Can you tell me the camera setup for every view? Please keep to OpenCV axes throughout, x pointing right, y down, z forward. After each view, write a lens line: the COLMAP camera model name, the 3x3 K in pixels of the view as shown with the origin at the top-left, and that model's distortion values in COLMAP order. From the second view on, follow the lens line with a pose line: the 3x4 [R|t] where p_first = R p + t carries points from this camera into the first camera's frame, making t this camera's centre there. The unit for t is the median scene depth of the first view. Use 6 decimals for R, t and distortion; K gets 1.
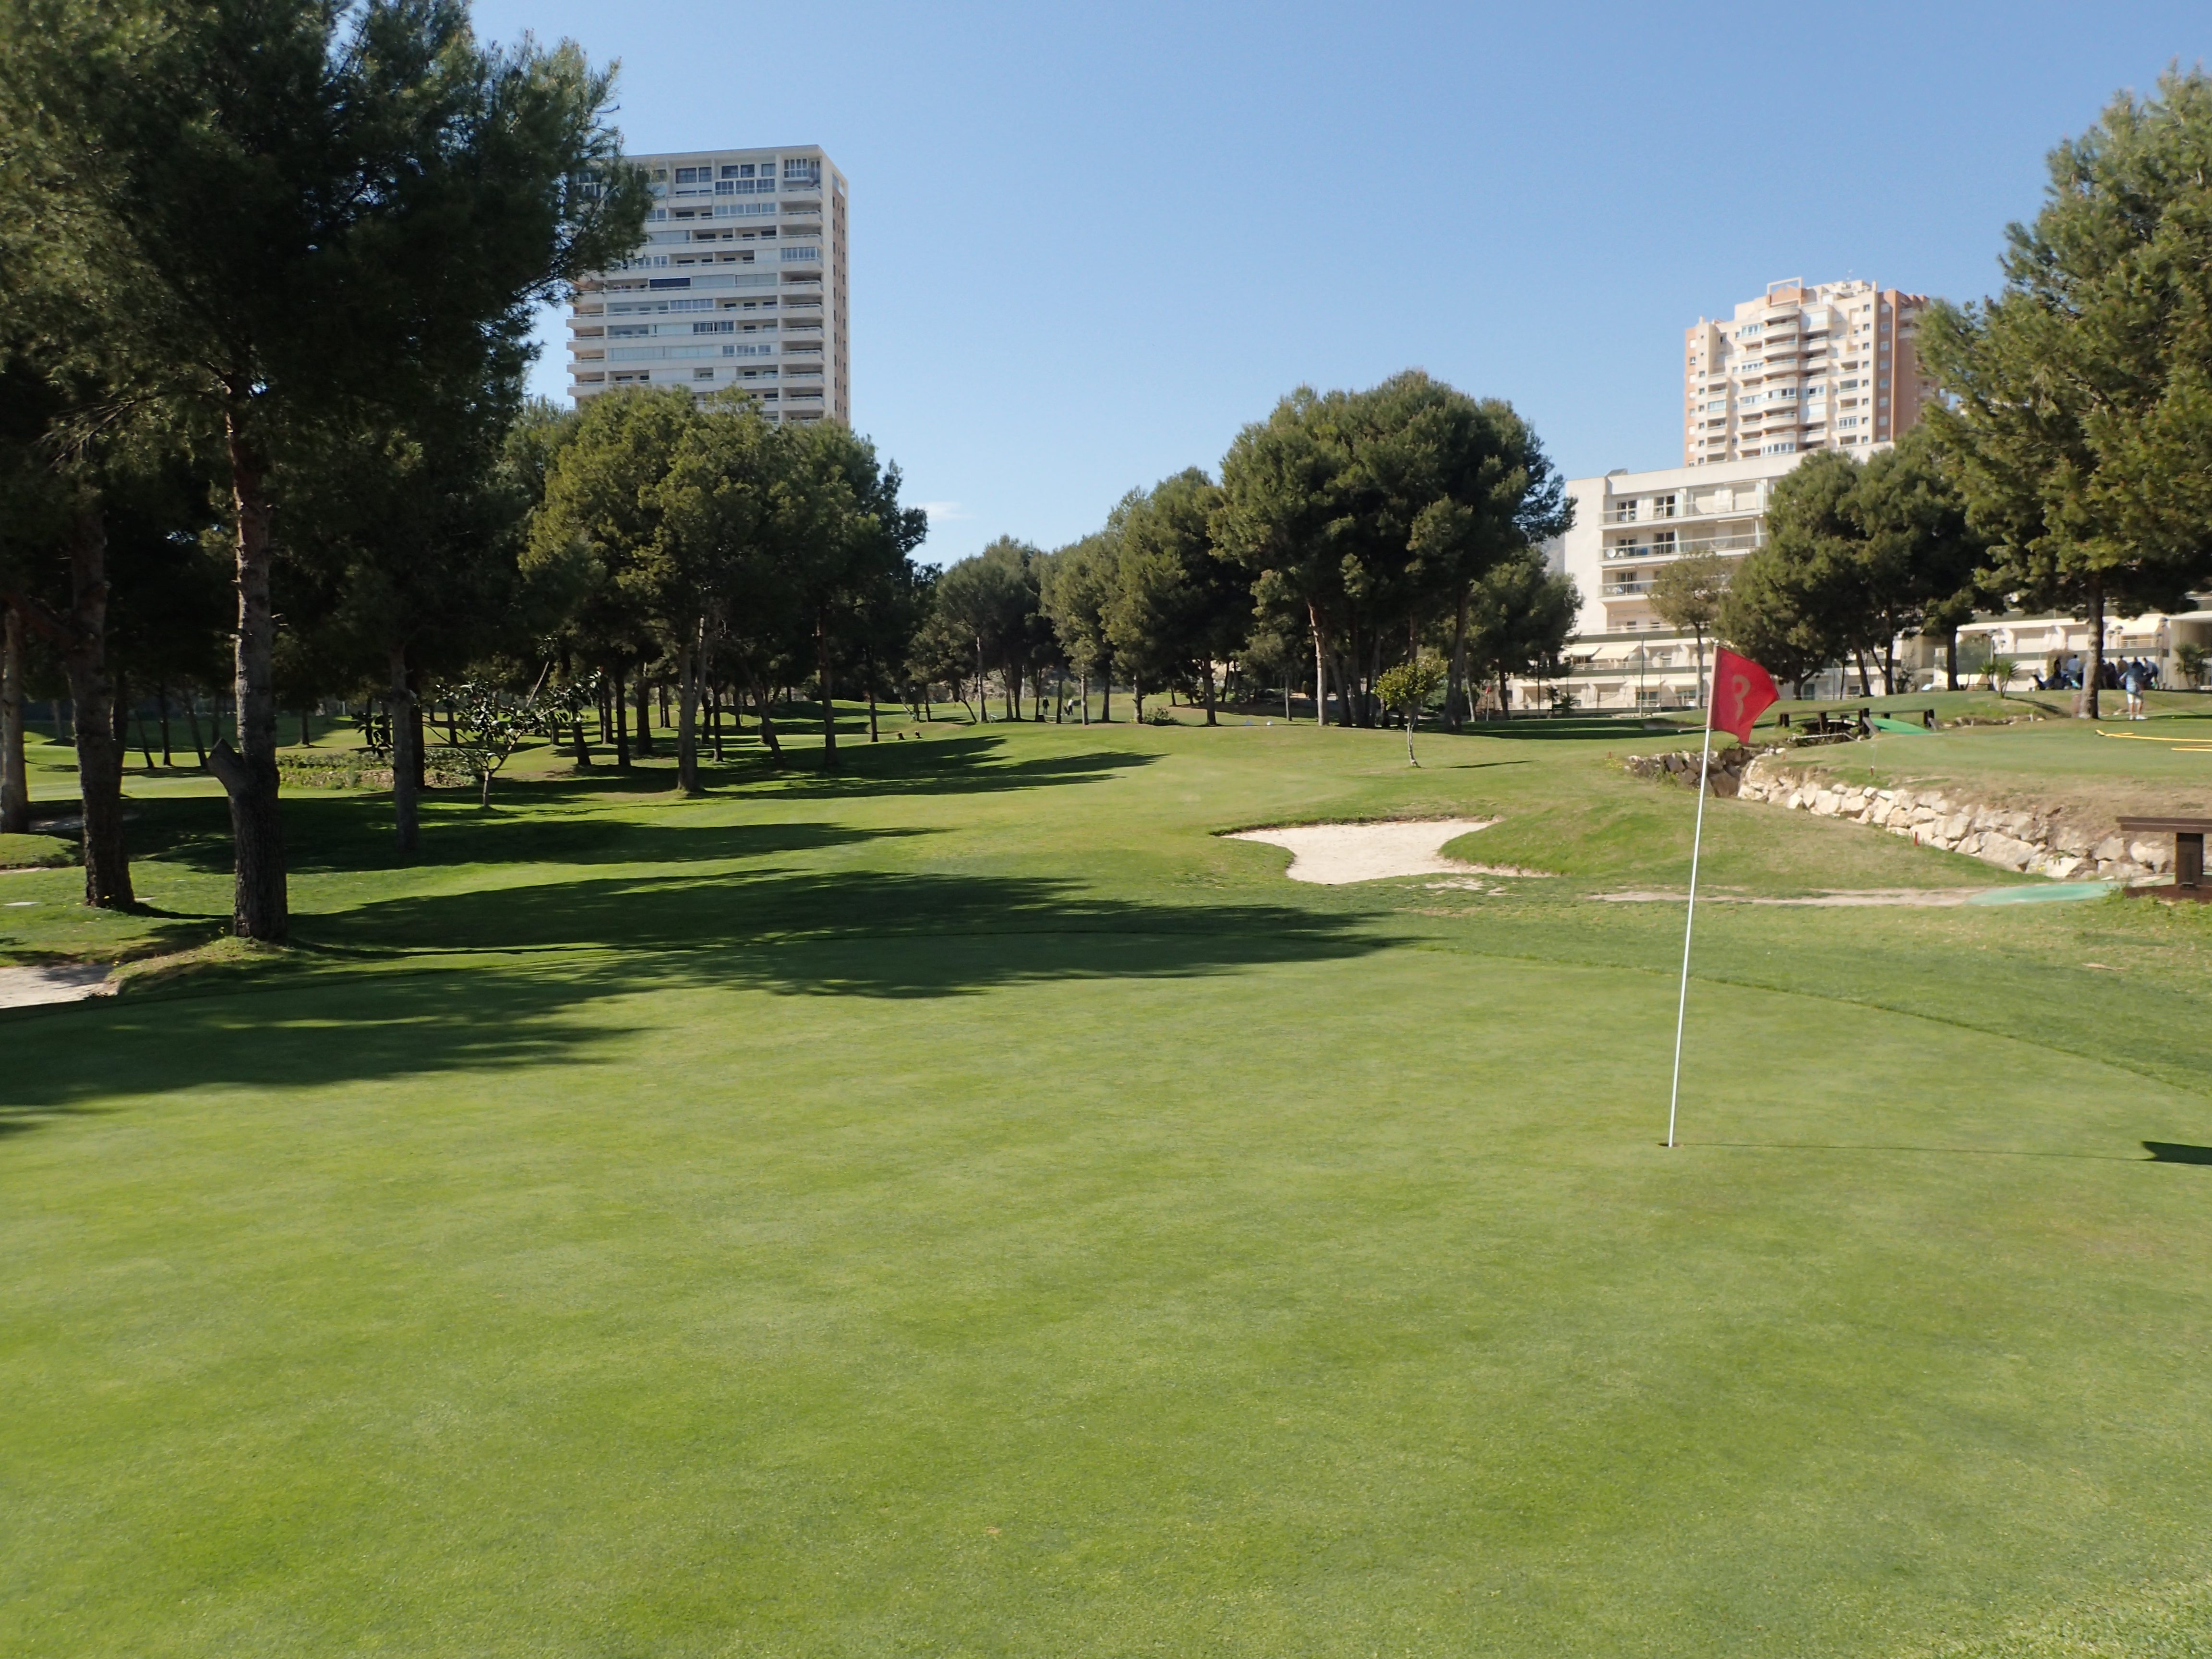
lens RADIAL K [[1664.0, 0, 1106.0], [0, 1664.0, 829.5], [0, 0, 1]] dist [0.002400, 0.000296]
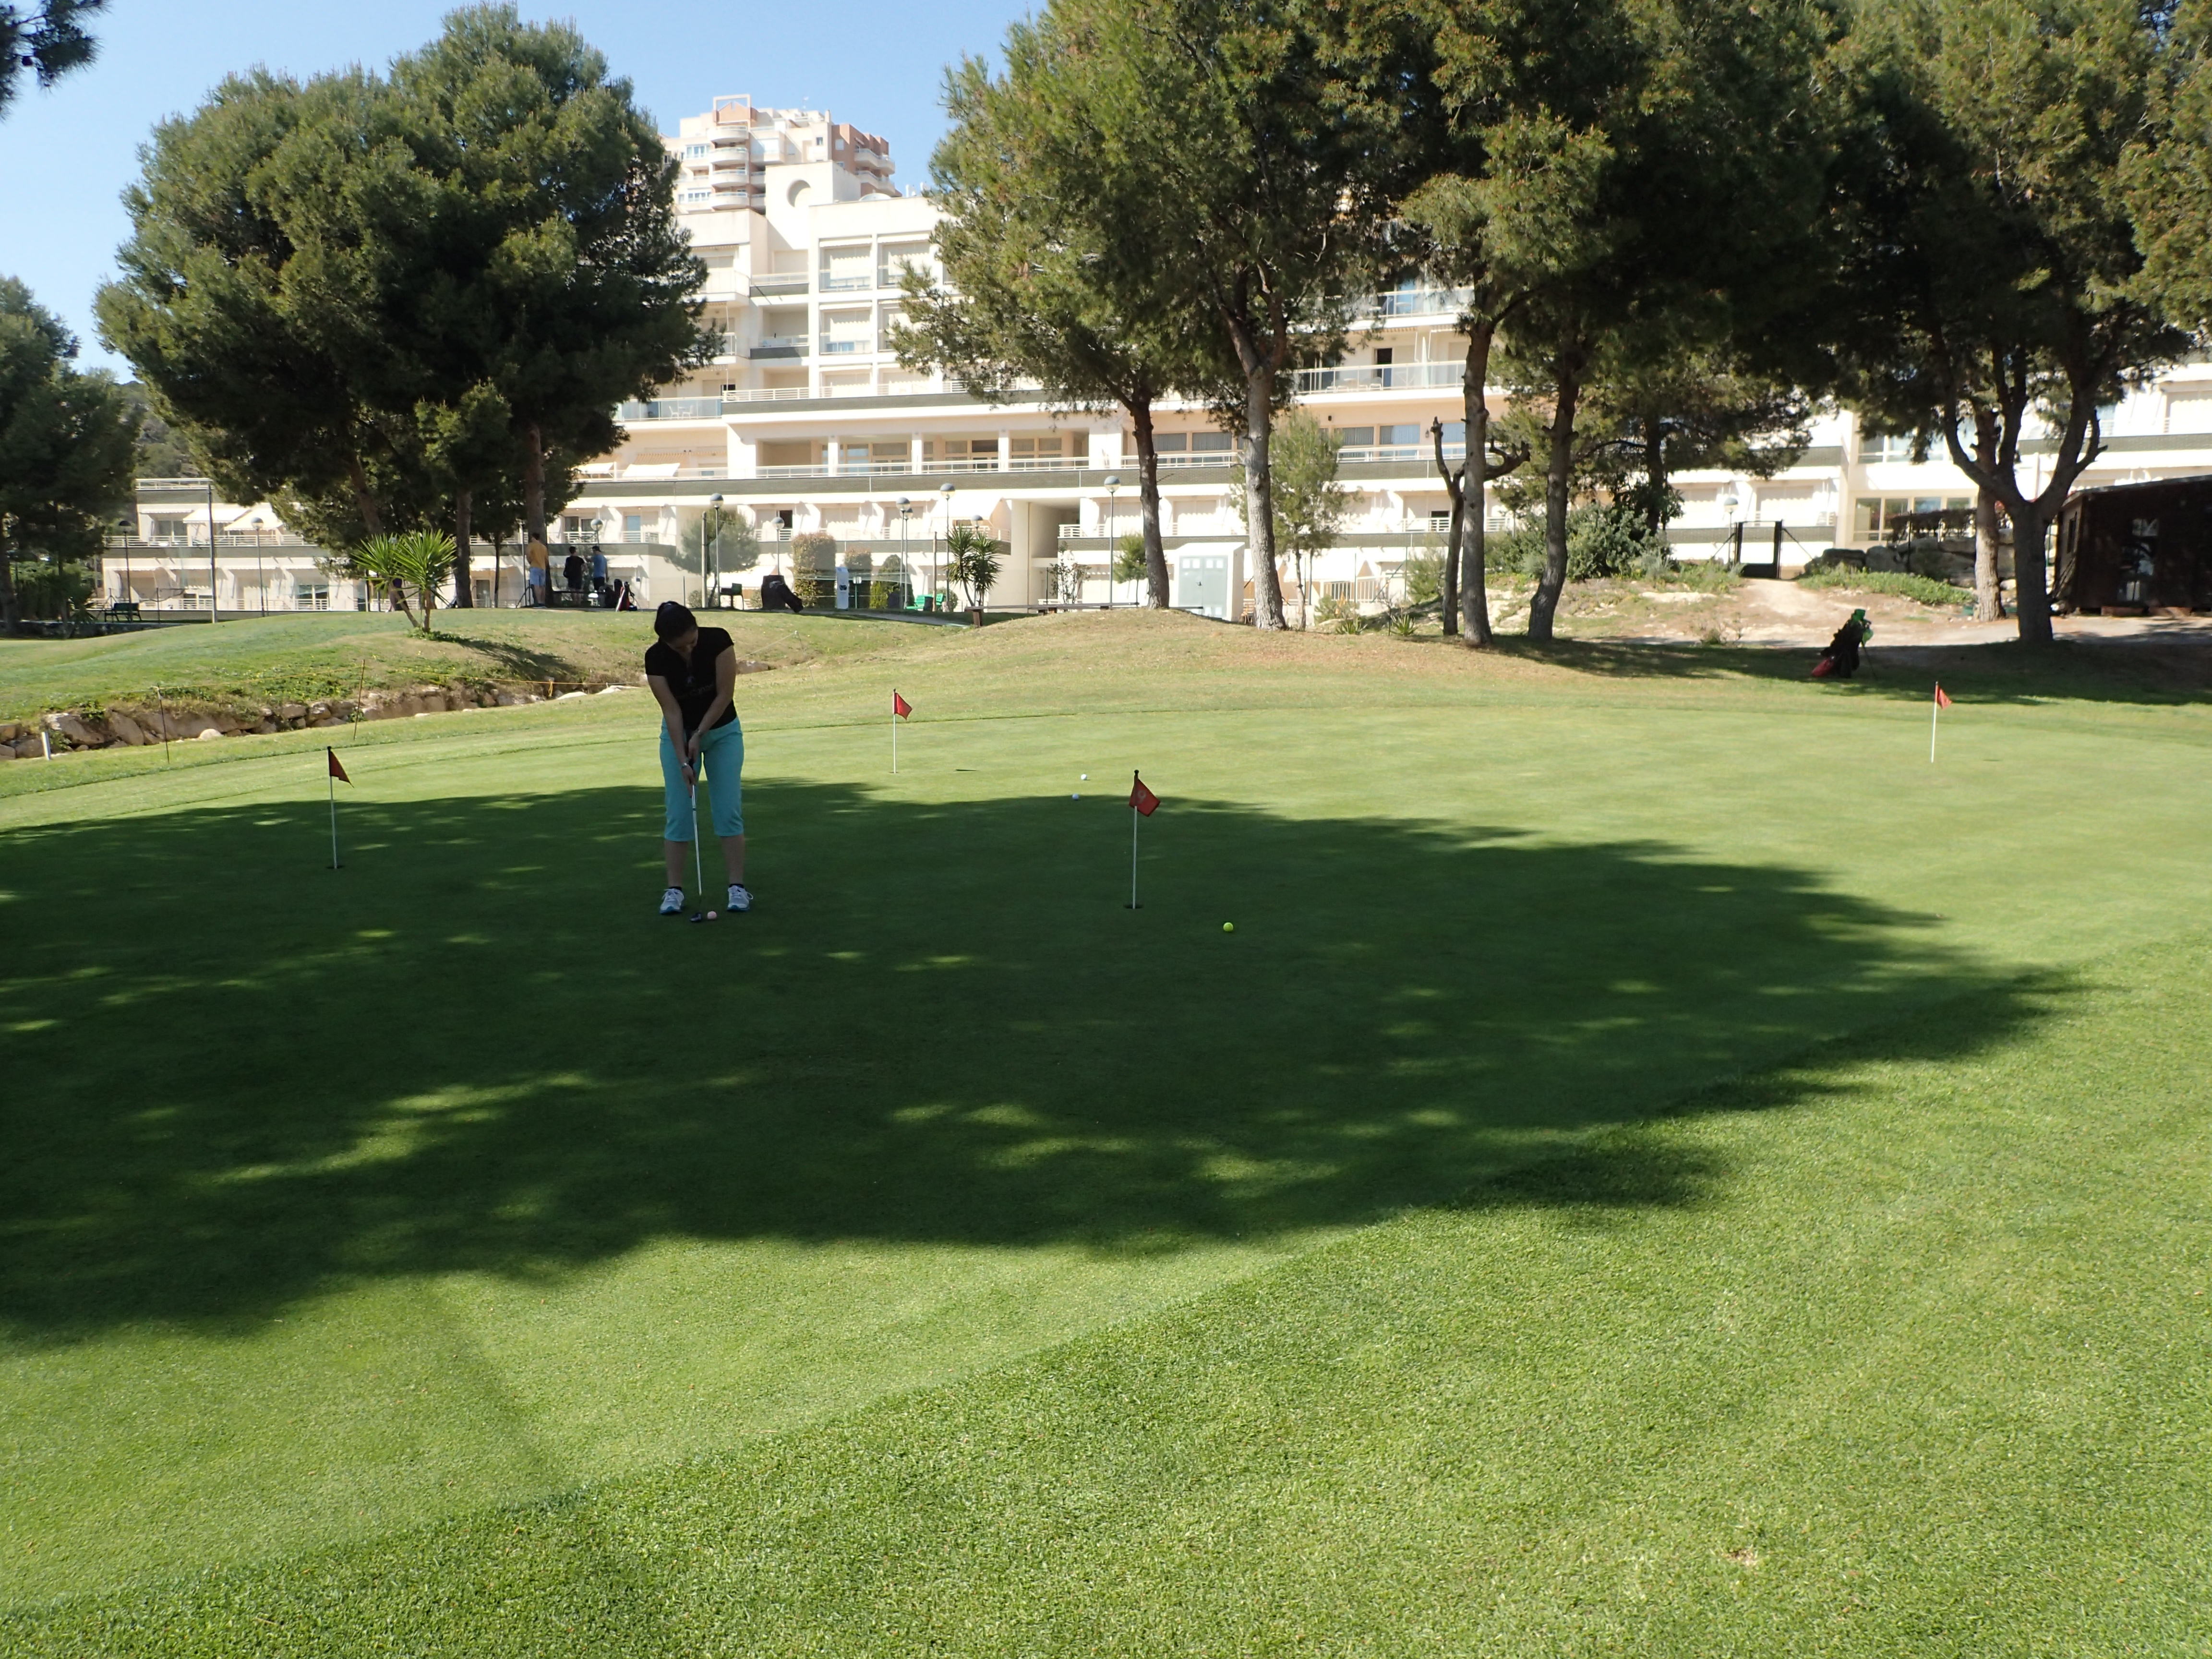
lens RADIAL K [[1664.0, 0, 1106.0], [0, 1664.0, 829.5], [0, 0, 1]] dist [0.002400, 0.000296]
pose [[0.863312, -0.046904, 0.502487, 0.134122], [0.012593, 0.997364, 0.071462, -0.016577], [-0.504514, -0.055366, 0.861626, 0.160674]]
